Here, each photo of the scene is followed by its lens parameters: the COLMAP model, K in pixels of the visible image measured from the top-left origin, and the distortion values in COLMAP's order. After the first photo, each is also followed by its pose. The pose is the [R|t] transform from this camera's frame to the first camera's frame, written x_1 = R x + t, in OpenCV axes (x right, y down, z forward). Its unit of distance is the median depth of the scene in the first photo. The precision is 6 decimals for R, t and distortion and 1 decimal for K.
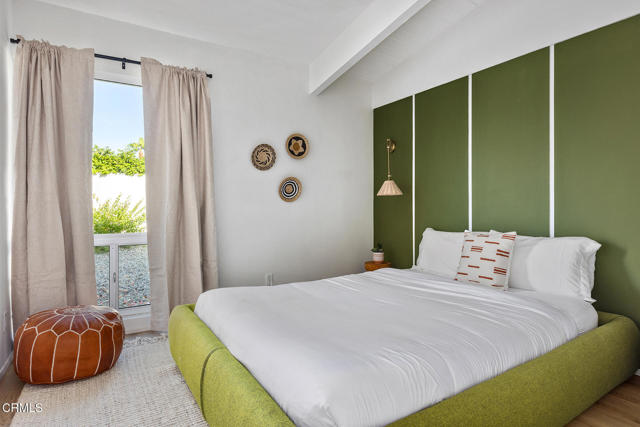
lens RADIAL K [[359.0, 0, 332.7], [0, 359.0, 213.8], [0, 0, 1]] dist [-0.022717, 0.006956]
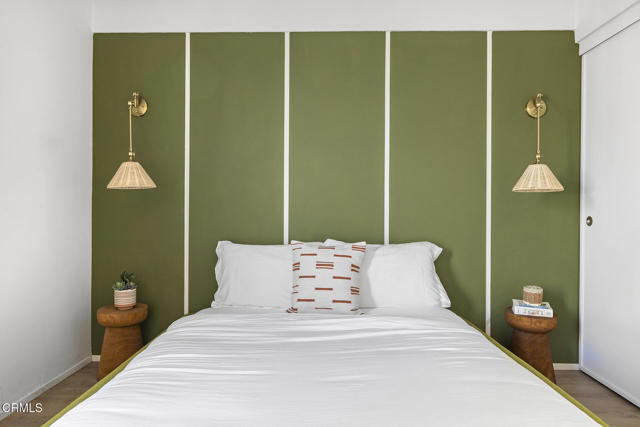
lens RADIAL K [[418.3, 0, 319.0], [0, 418.3, 216.5], [0, 0, 1]] dist [0.000782, -0.002211]
pose [[0.576063, 0.001202, 0.817404, -0.334871], [-0.000855, 0.999999, -0.000868, -0.004614], [-0.817405, -0.000198, 0.576064, 0.509070]]
